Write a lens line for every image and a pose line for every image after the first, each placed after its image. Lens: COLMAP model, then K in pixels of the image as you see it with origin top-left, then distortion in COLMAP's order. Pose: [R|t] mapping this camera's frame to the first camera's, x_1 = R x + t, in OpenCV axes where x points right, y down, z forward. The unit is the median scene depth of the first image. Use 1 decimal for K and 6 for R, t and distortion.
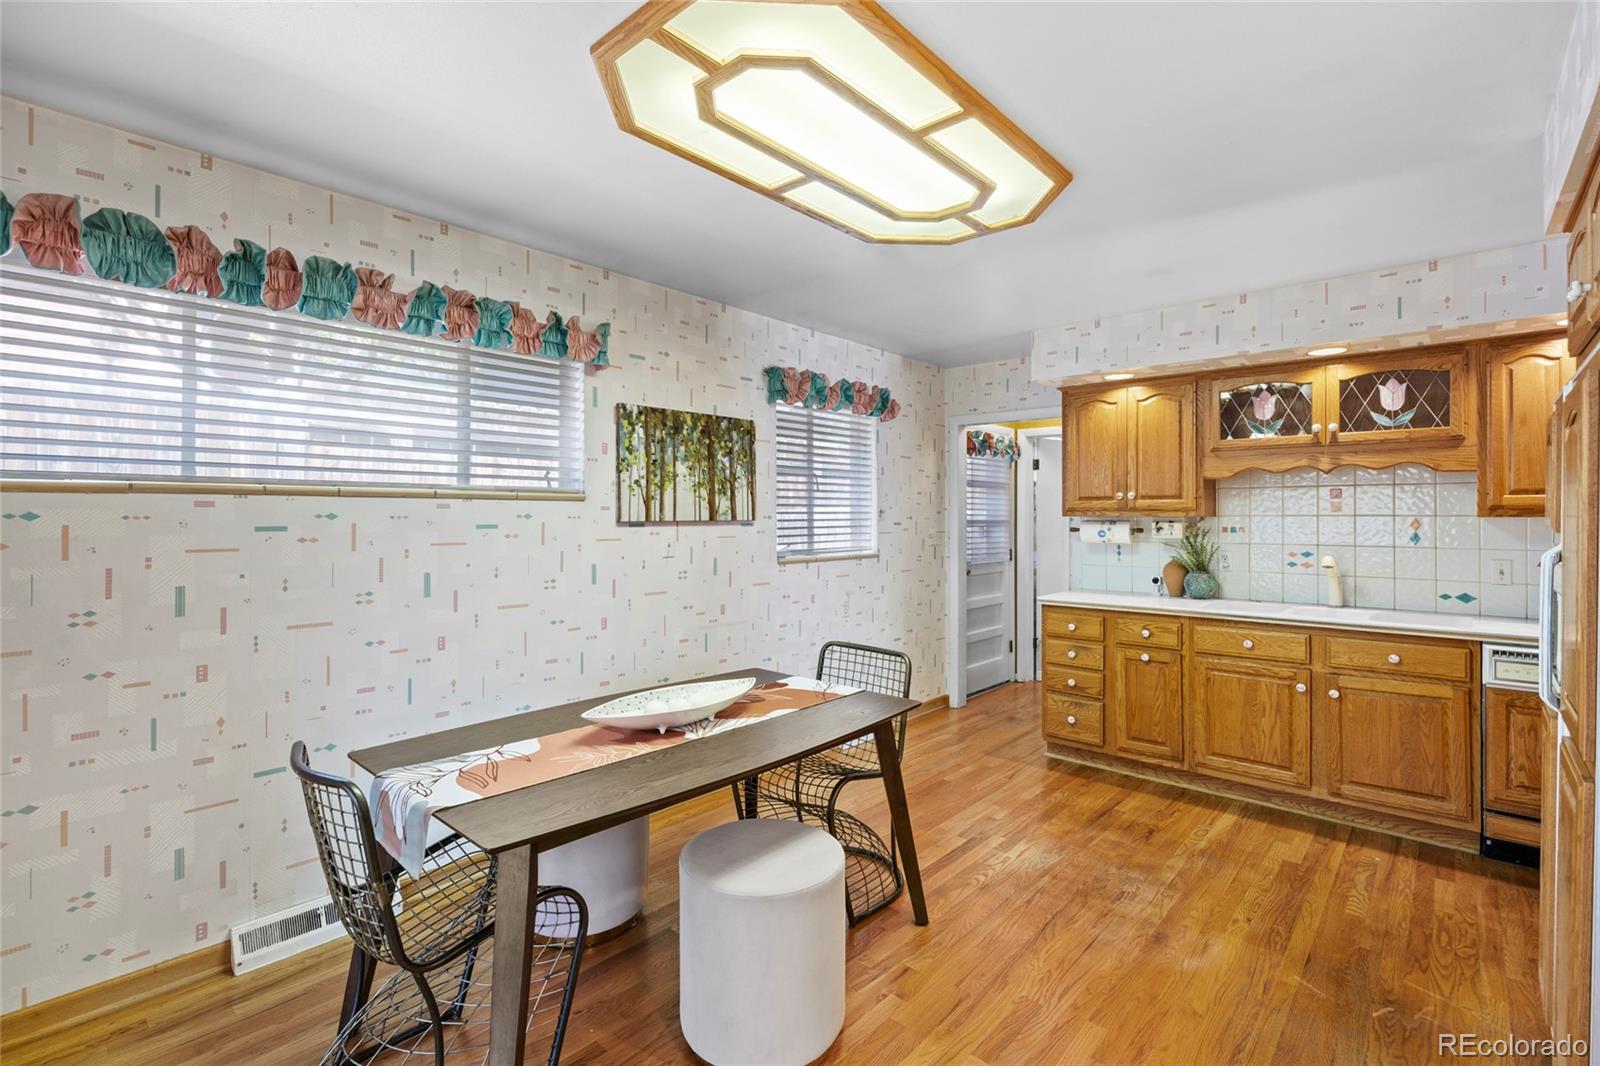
lens RADIAL K [[725.3, 0, 801.9], [0, 725.3, 524.4], [0, 0, 1]] dist [-0.001318, -0.000087]
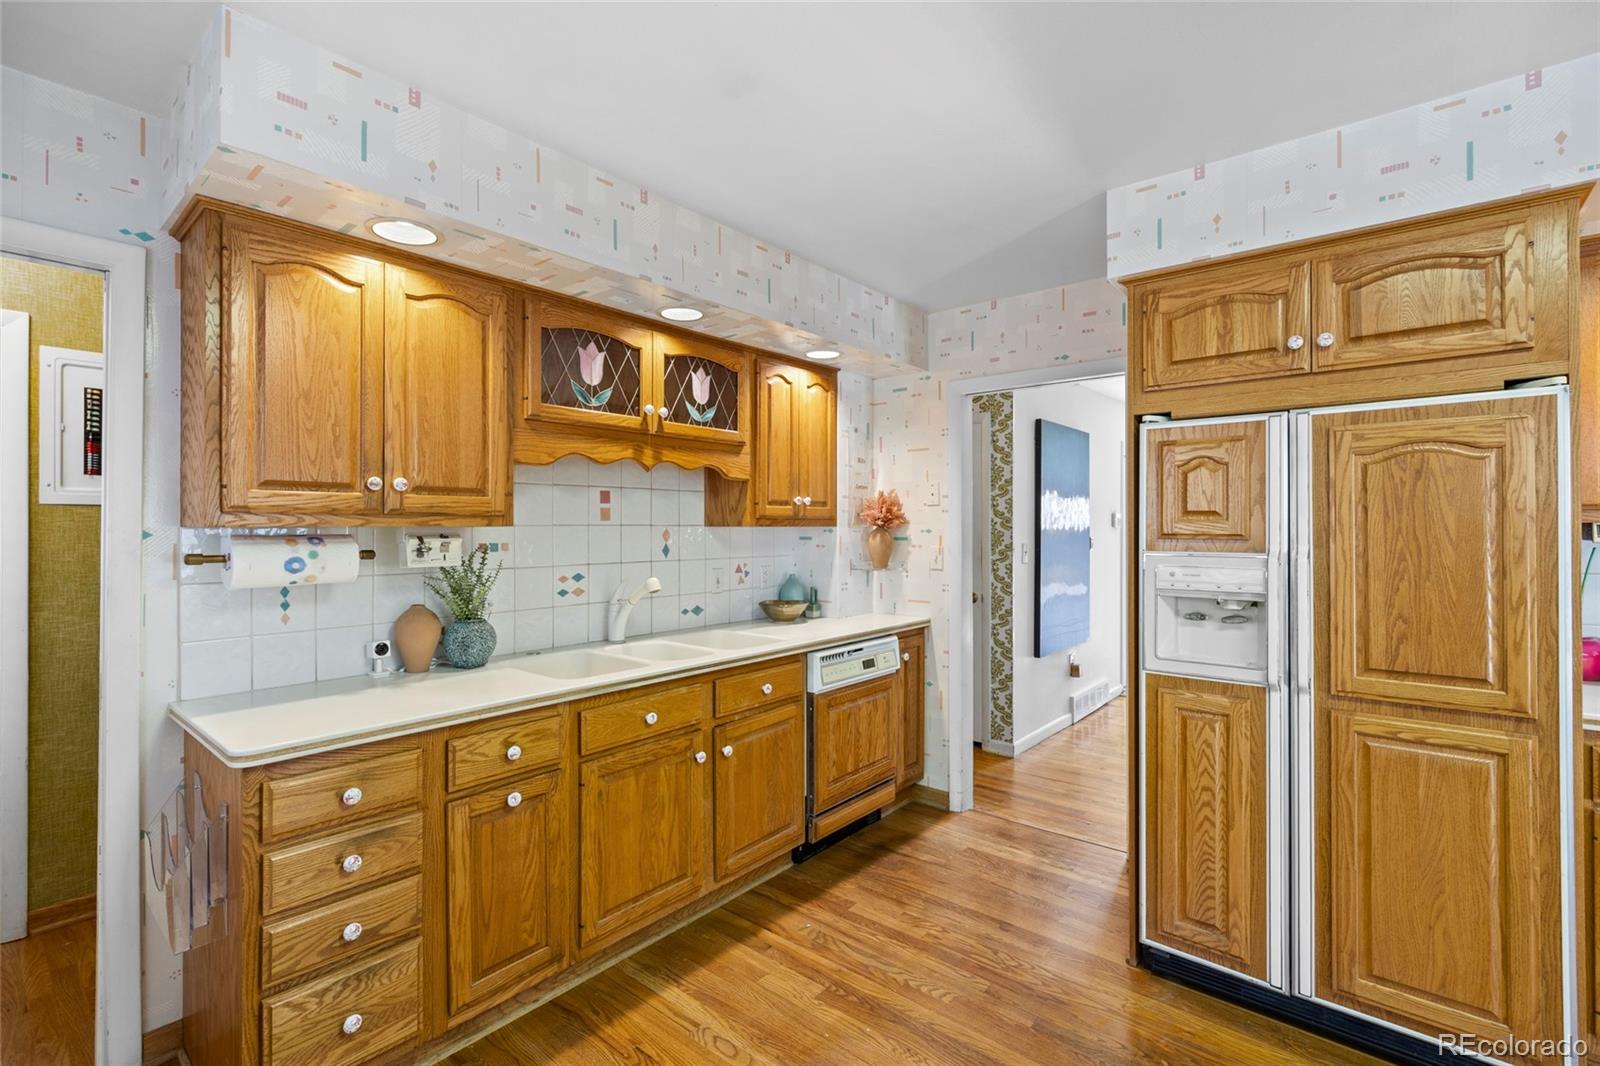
lens RADIAL K [[725.3, 0, 801.9], [0, 725.3, 524.4], [0, 0, 1]] dist [-0.001318, -0.000087]
pose [[-0.037738, 0.000844, 0.999287, -0.054286], [0.011029, 0.999939, -0.000428, -0.010903], [-0.999227, 0.011005, -0.037745, 0.865773]]
